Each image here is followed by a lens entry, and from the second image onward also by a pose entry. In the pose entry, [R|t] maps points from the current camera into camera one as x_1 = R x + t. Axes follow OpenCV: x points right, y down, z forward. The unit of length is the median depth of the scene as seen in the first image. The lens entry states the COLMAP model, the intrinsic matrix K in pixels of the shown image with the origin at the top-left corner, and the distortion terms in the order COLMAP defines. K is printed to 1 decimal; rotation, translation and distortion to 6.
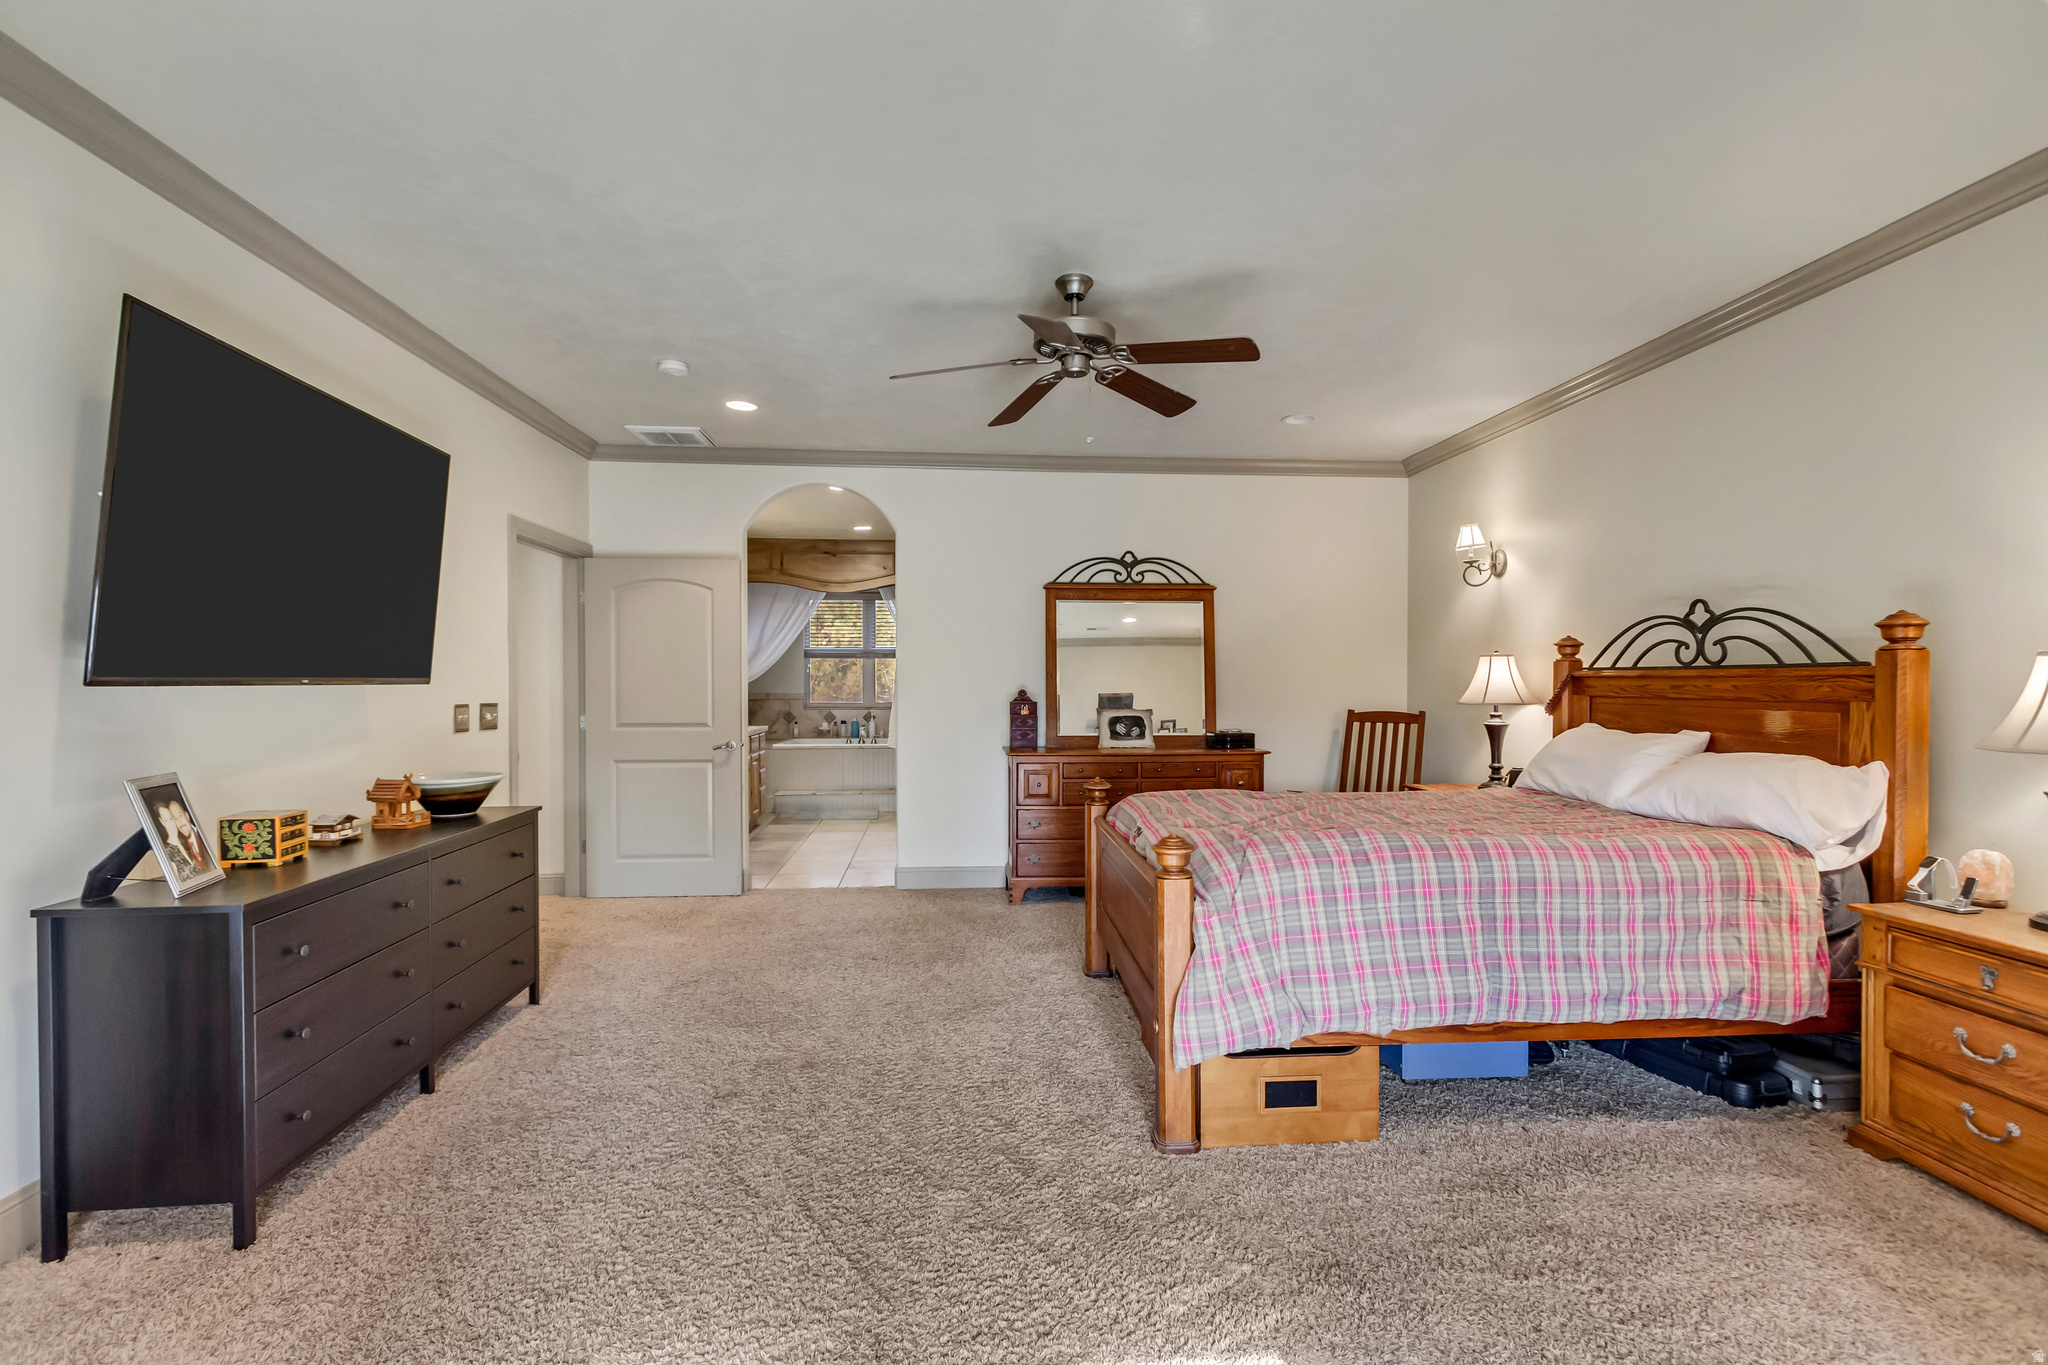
lens RADIAL K [[974.9, 0, 1022.2], [0, 974.9, 694.9], [0, 0, 1]] dist [0.004015, -0.000558]
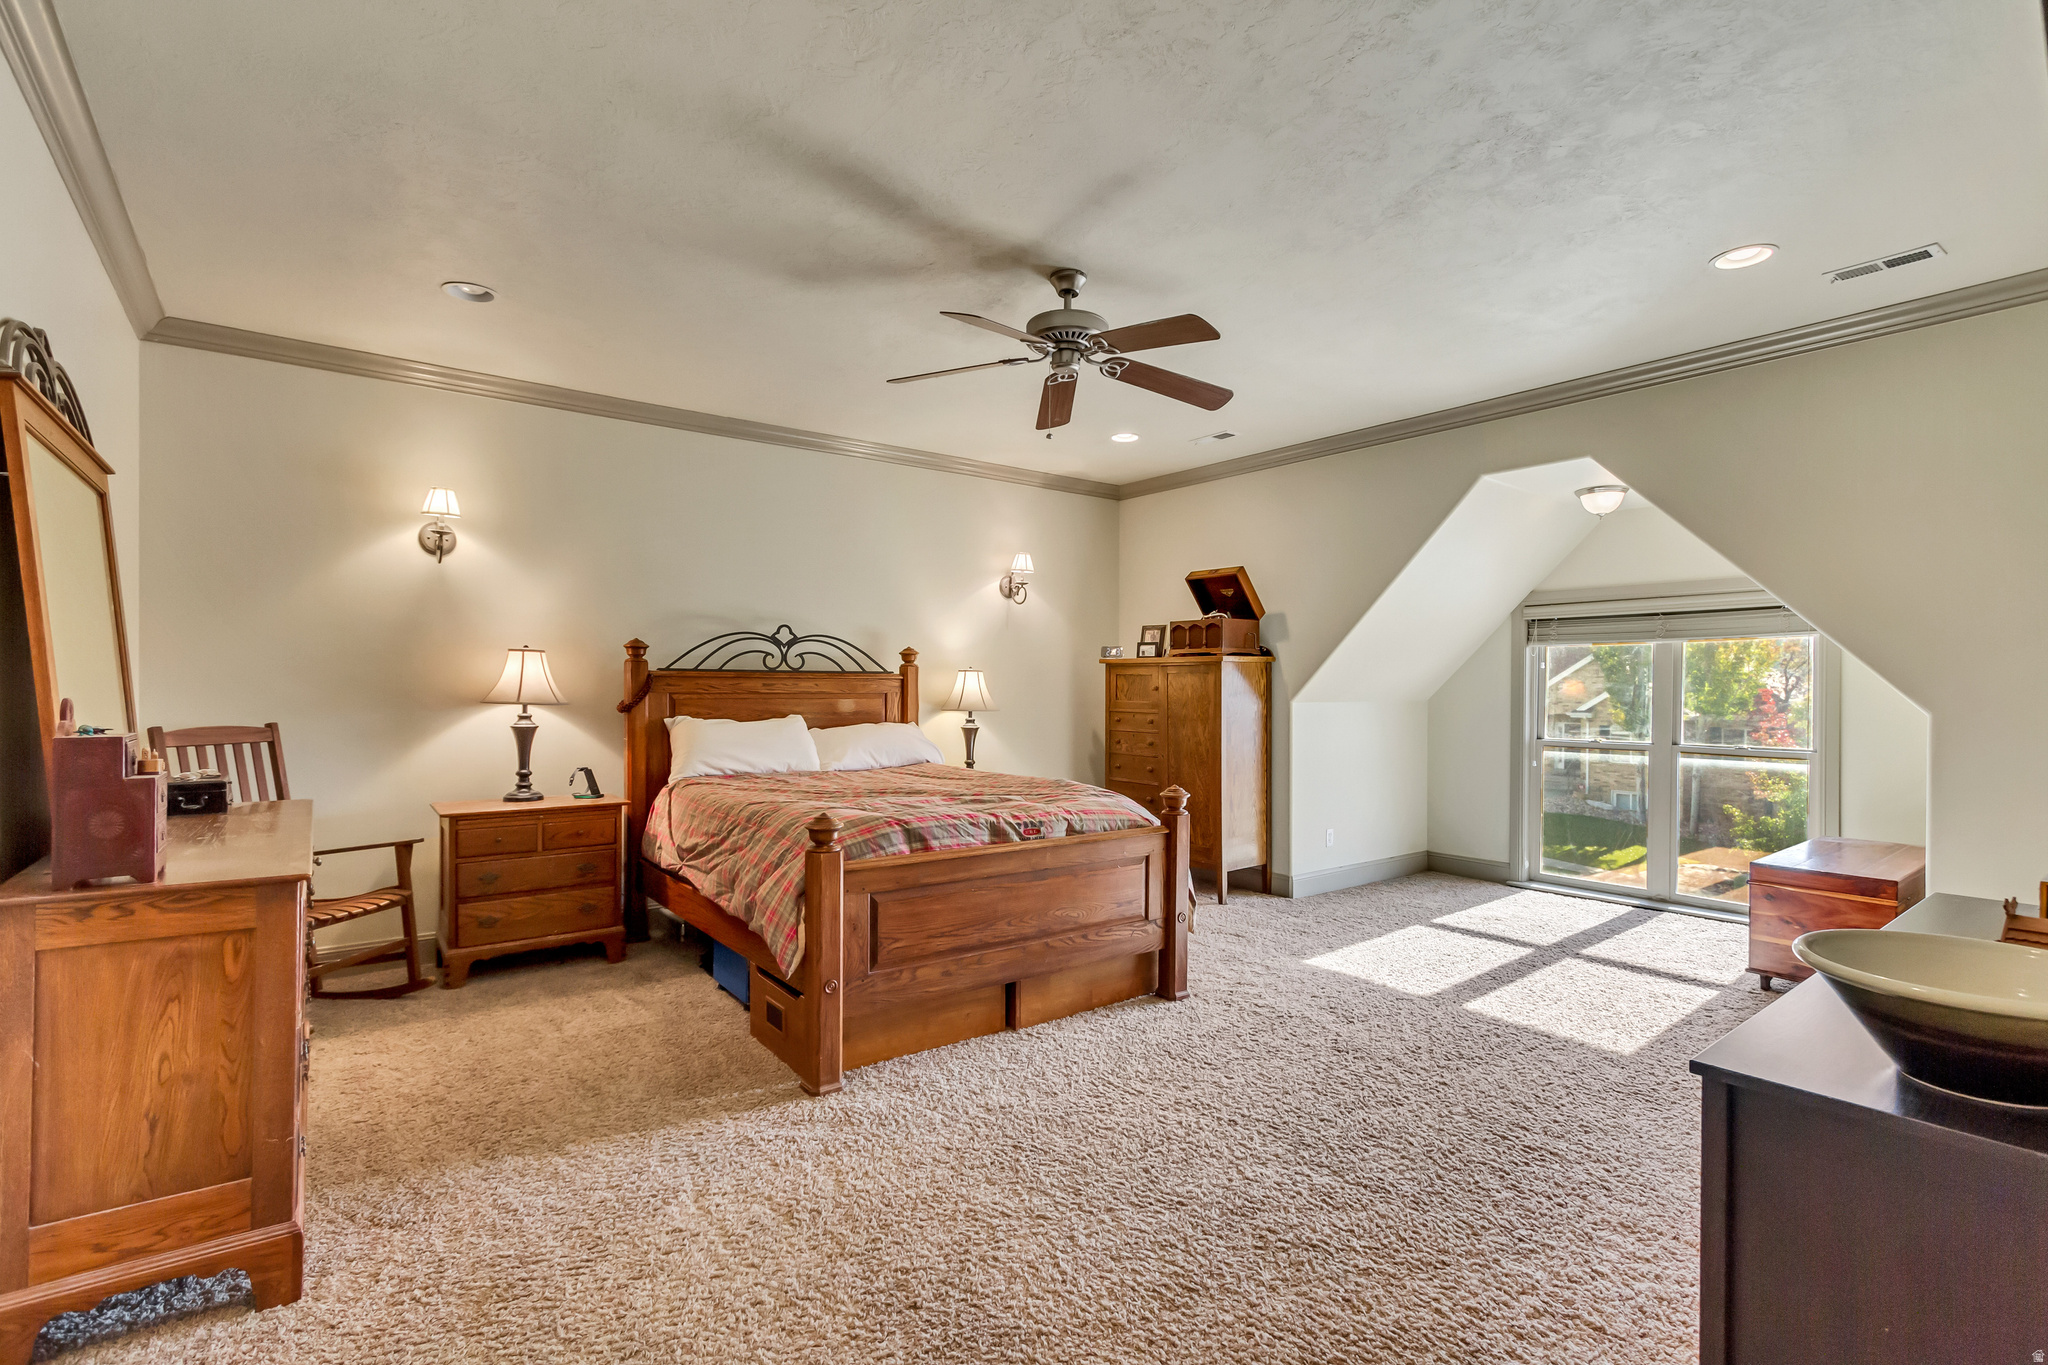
lens RADIAL K [[938.4, 0, 1024.0], [0, 938.4, 682.5], [0, 0, 1]] dist [0.004264, -0.007875]
pose [[-0.554079, -0.030296, 0.831913, -0.658285], [-0.011983, 0.999524, 0.028419, -0.054506], [-0.832378, 0.005778, -0.554178, 1.451650]]
